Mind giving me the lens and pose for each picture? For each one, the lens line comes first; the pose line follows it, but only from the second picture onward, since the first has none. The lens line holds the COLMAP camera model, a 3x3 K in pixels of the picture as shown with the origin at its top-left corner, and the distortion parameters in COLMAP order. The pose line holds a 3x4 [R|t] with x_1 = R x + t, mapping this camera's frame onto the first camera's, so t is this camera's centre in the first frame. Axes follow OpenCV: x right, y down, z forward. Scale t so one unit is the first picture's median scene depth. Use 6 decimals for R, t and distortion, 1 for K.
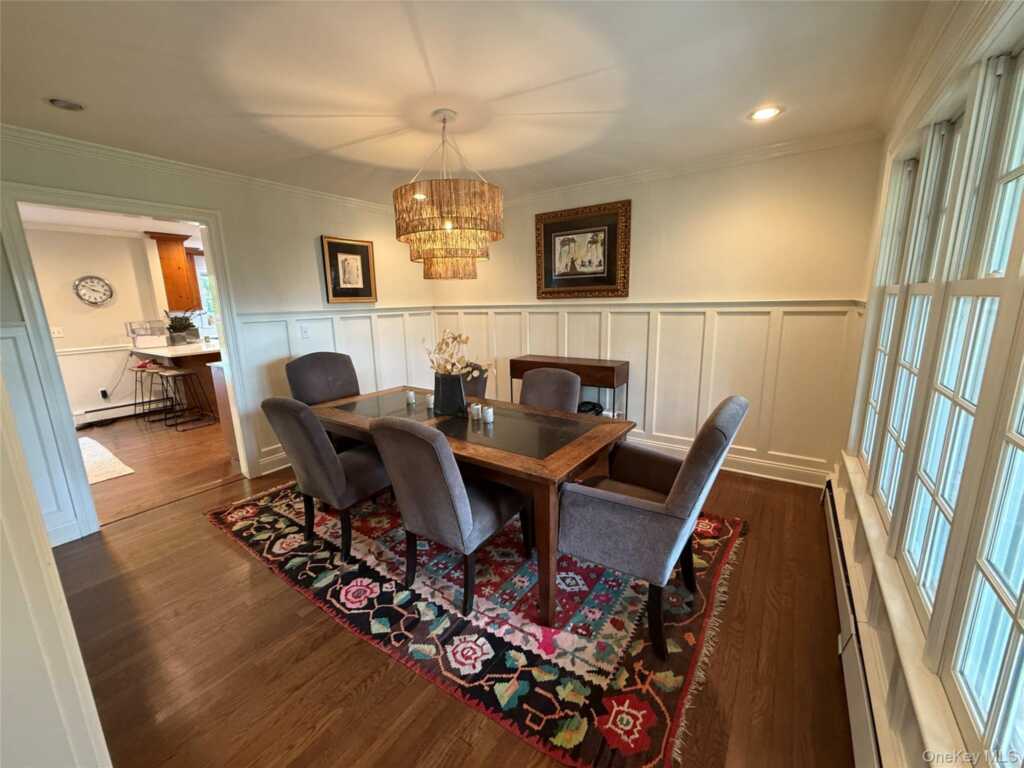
lens RADIAL K [[410.1, 0, 518.0], [0, 410.1, 389.7], [0, 0, 1]] dist [-0.000689, 0.000415]
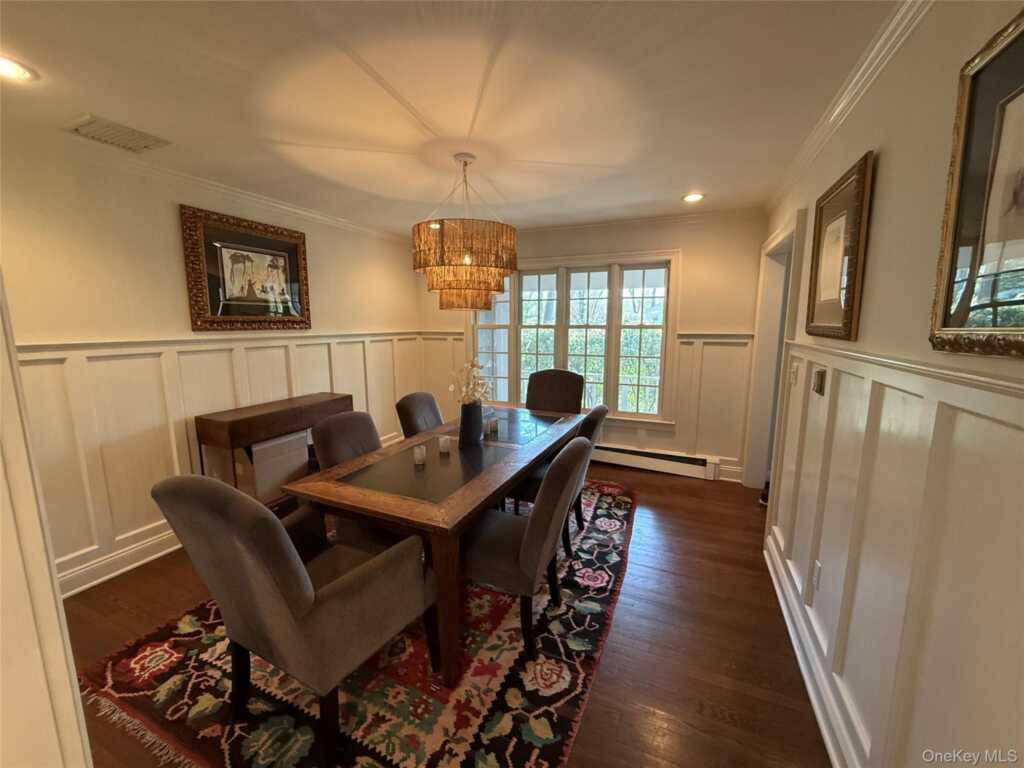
lens RADIAL K [[410.1, 0, 518.7], [0, 410.1, 383.5], [0, 0, 1]] dist [-0.000689, 0.000415]
pose [[-0.204270, -0.111064, 0.972594, -1.083045], [0.233411, 0.959361, 0.158576, -0.188455], [-0.950680, 0.259406, -0.170045, 0.977770]]
